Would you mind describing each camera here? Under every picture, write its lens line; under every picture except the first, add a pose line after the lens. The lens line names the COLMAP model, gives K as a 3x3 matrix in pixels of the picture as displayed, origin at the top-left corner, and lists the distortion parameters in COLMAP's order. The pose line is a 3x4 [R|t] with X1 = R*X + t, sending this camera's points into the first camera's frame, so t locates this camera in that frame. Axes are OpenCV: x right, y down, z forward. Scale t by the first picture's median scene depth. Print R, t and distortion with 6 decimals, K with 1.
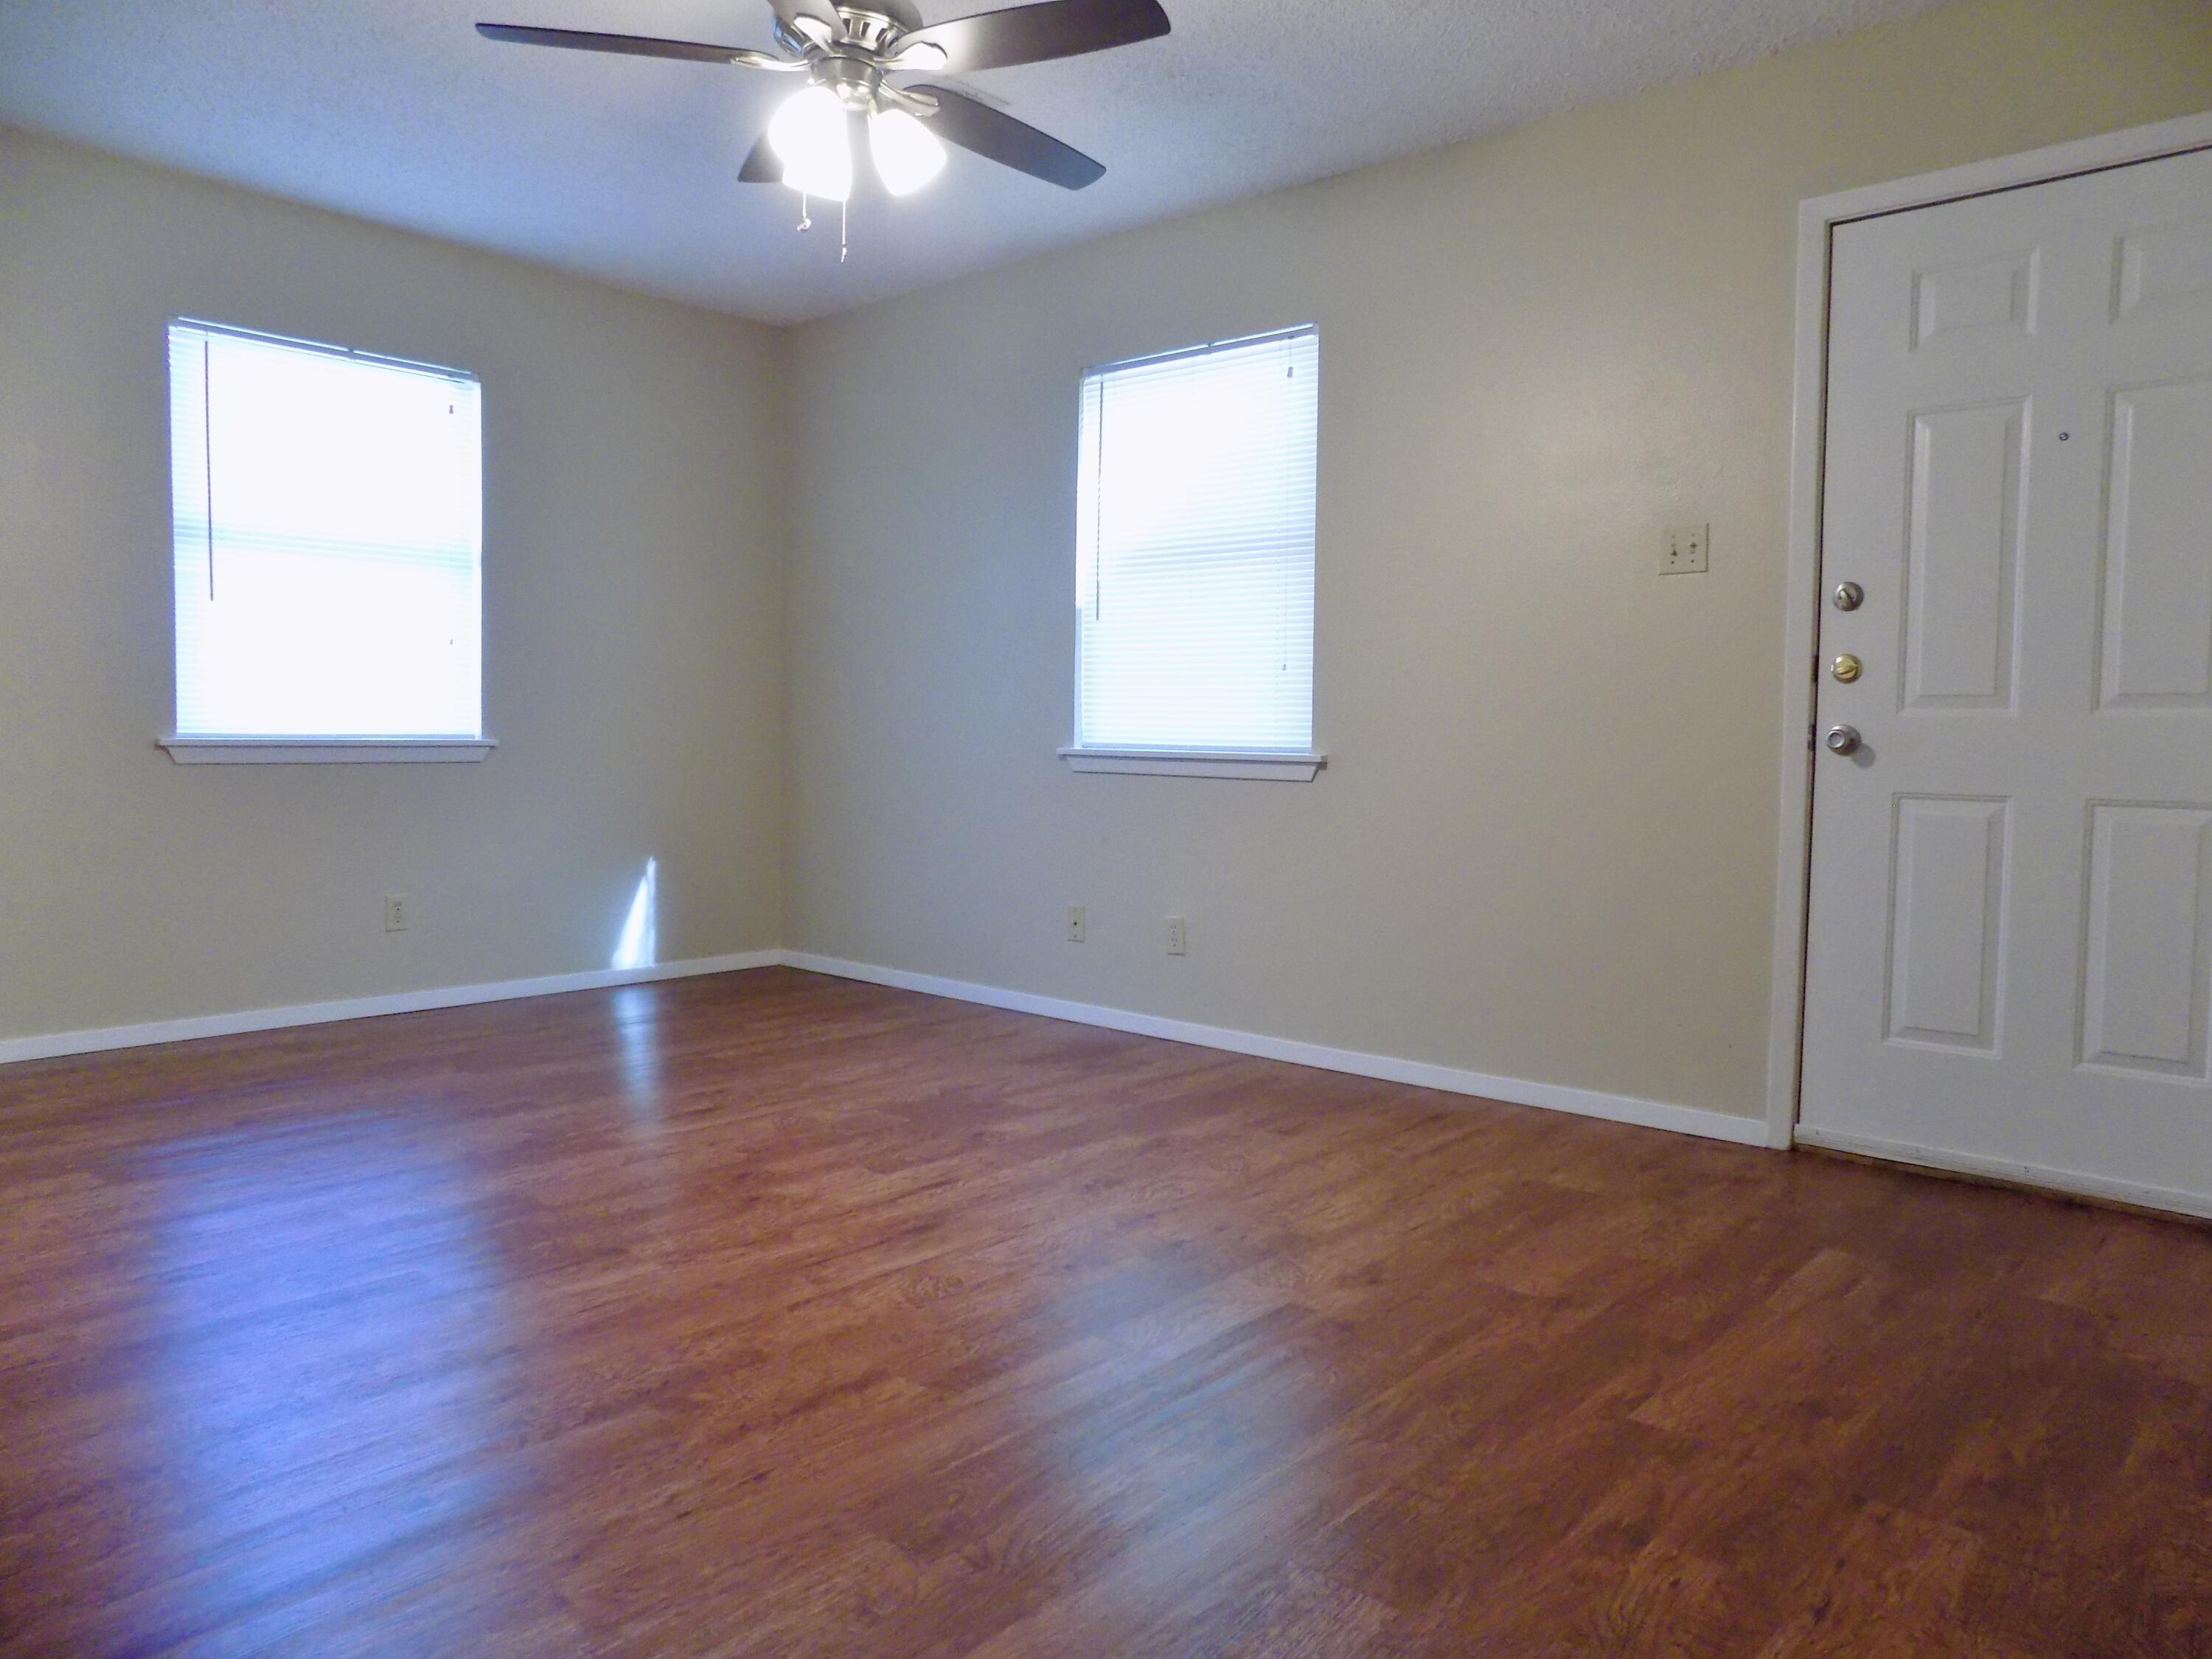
lens RADIAL K [[1474.6, 0, 1121.2], [0, 1474.6, 812.0], [0, 0, 1]] dist [-0.081986, 0.066840]
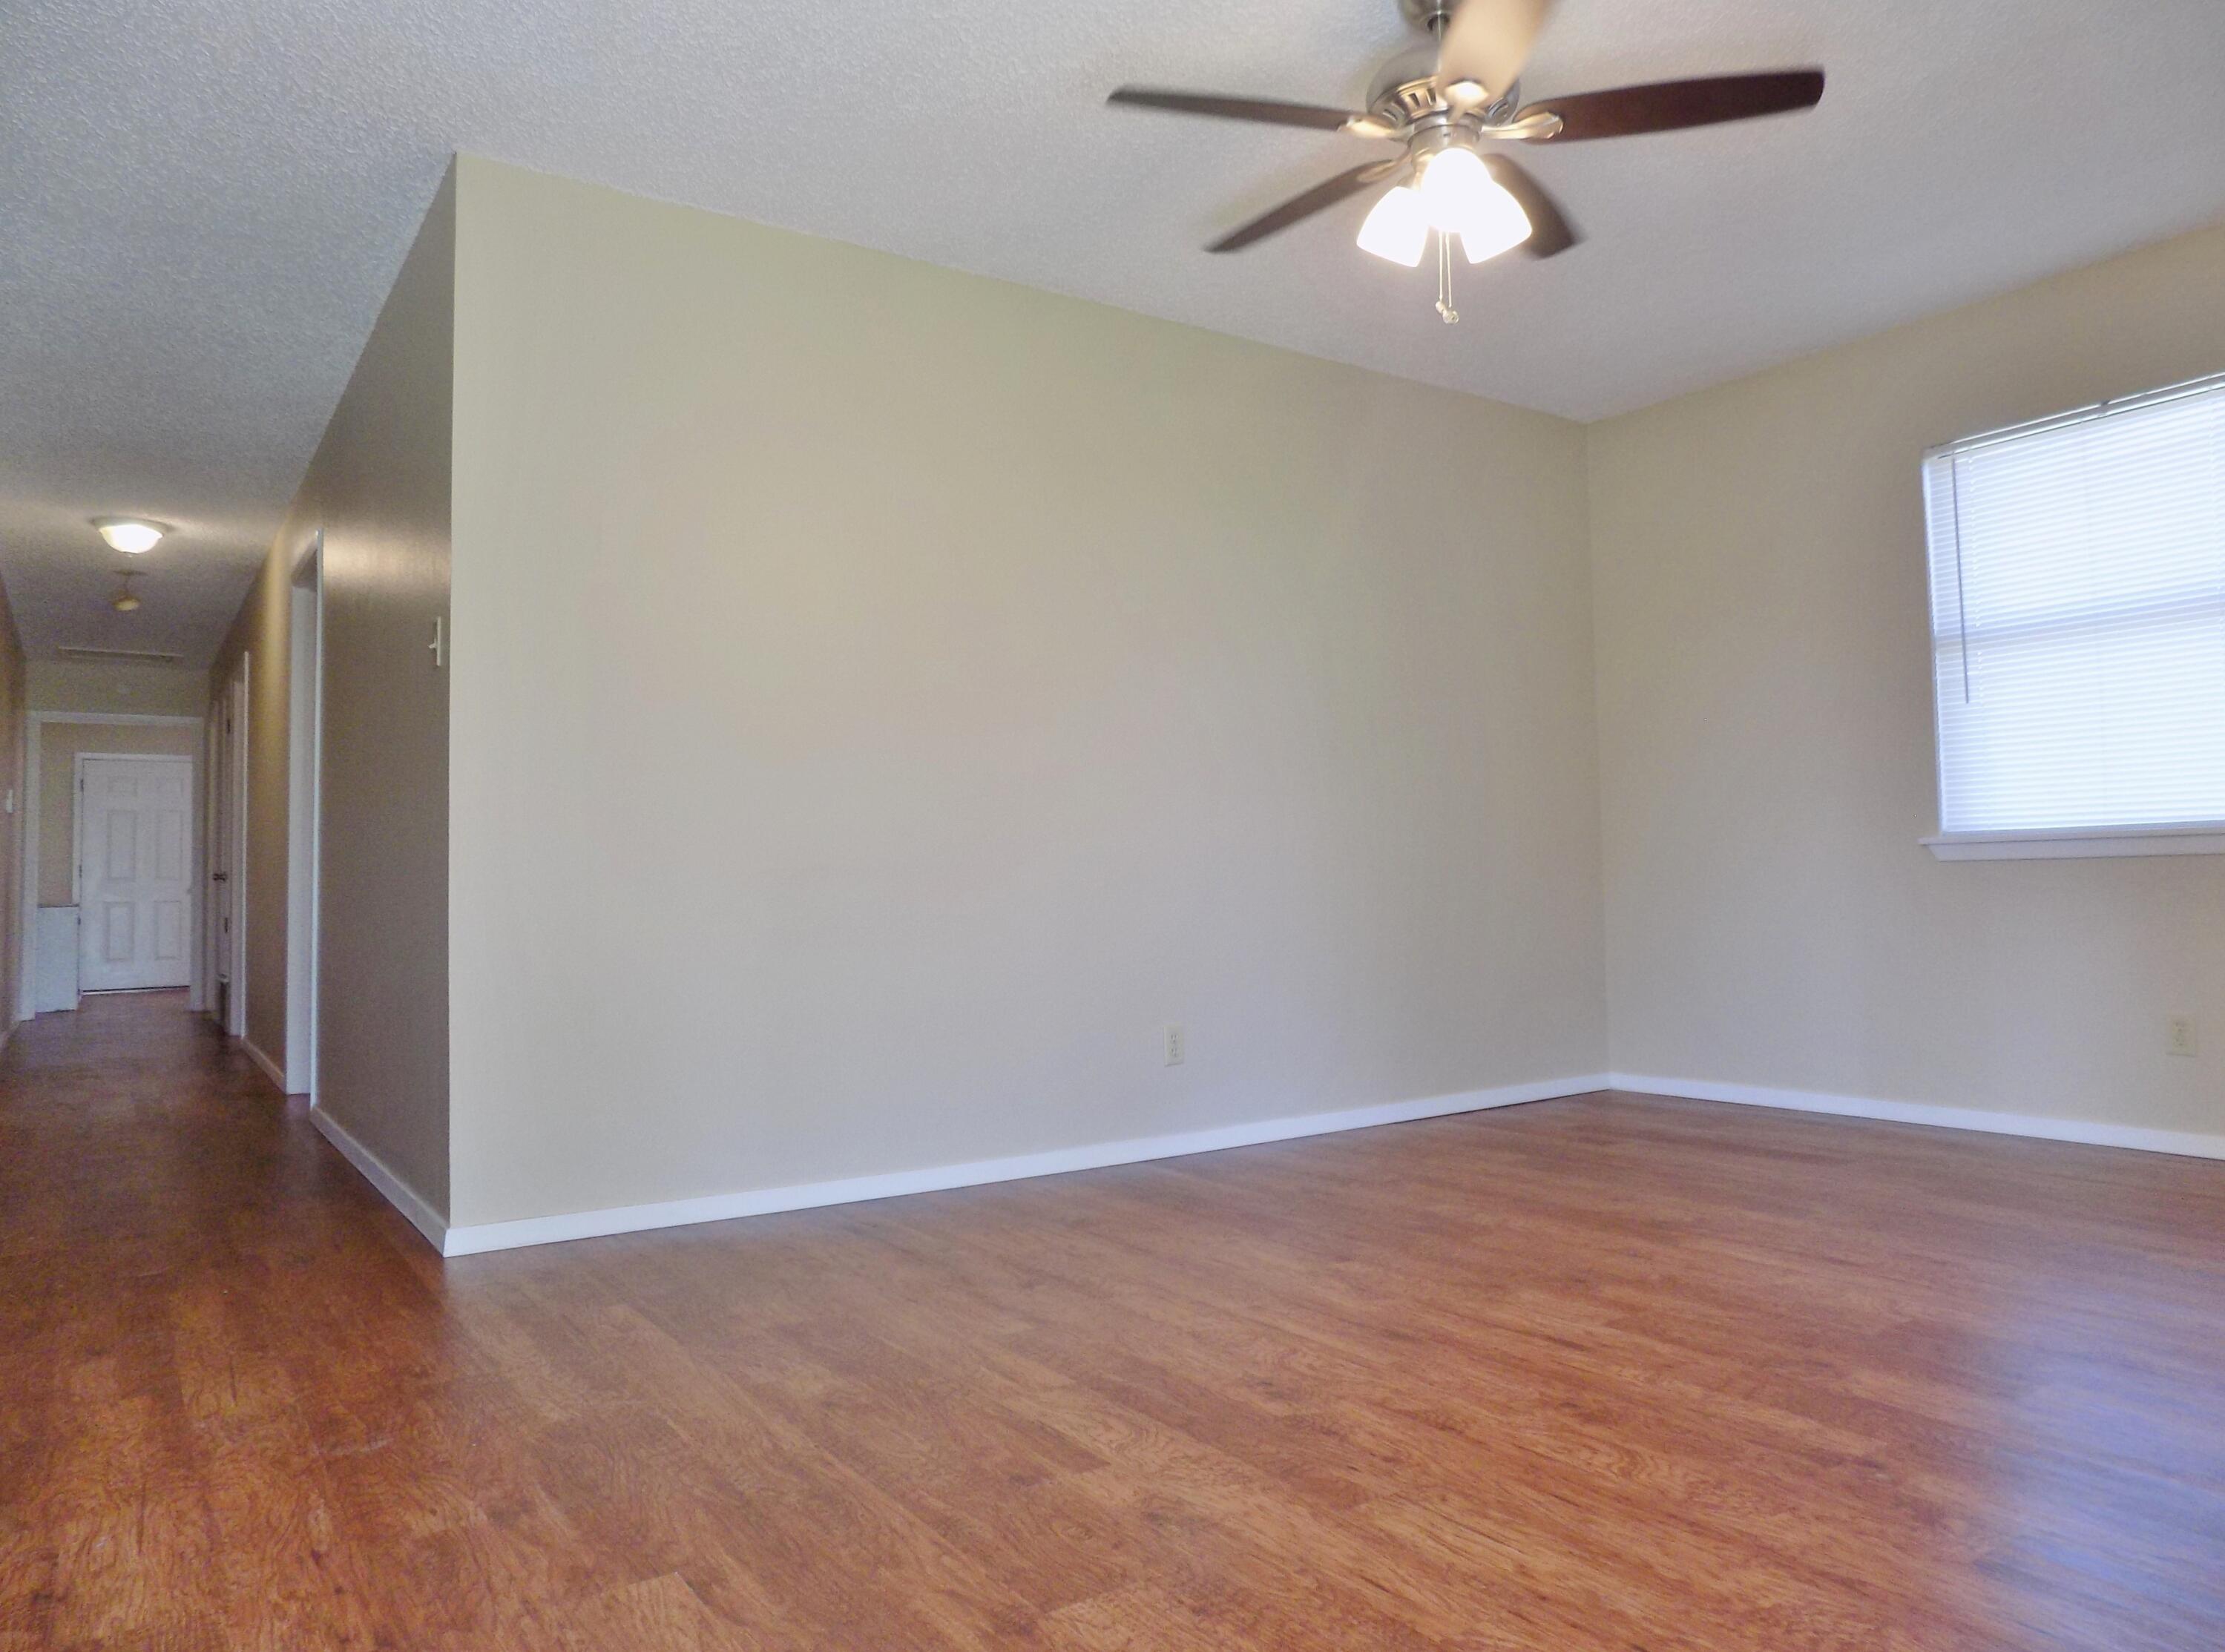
lens RADIAL K [[1508.9, 0, 1127.0], [0, 1508.9, 807.1], [0, 0, 1]] dist [-0.087859, 0.057465]
pose [[-0.240565, -0.060163, -0.968767, 0.864814], [-0.040437, 0.997832, -0.051927, 0.011416], [0.969790, 0.026683, -0.242476, 1.104086]]
